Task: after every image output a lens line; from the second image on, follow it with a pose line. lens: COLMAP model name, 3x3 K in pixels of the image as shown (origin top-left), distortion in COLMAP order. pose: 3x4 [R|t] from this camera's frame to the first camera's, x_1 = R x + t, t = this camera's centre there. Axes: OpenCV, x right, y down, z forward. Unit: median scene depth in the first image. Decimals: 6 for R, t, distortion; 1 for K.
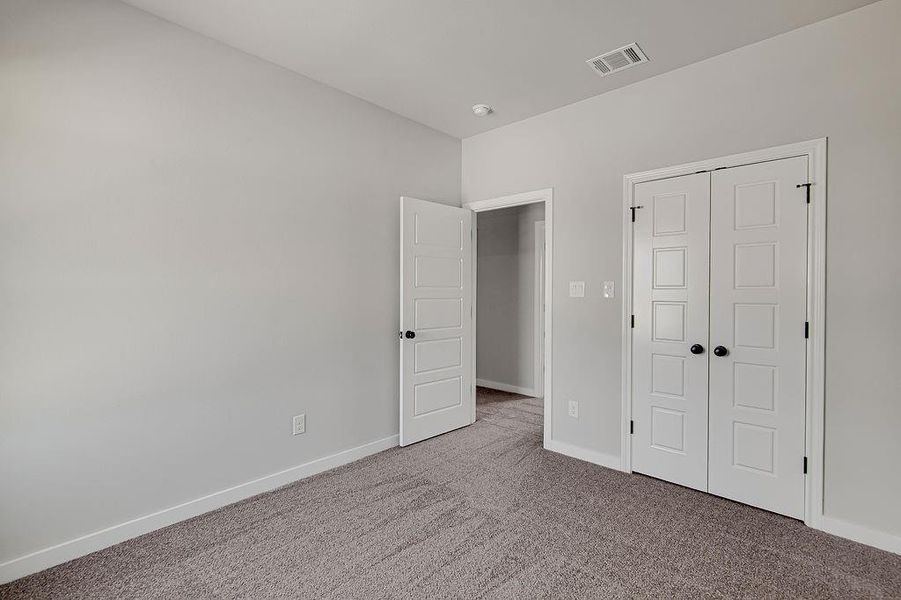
lens RADIAL K [[401.4, 0, 449.5], [0, 401.4, 294.1], [0, 0, 1]] dist [-0.001947, -0.000013]
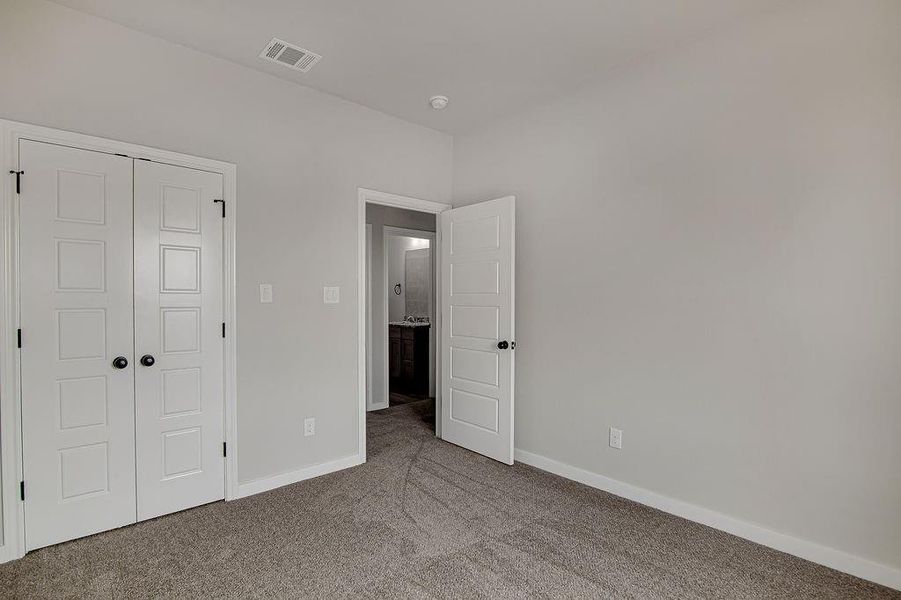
lens RADIAL K [[446.5, 0, 435.1], [0, 446.5, 306.4], [0, 0, 1]] dist [0.000371, 0.000166]
pose [[0.113121, -0.020053, 0.993379, -0.272987], [-0.000690, 0.999794, 0.020261, -0.003118], [-0.993581, -0.002978, 0.113084, 0.249972]]
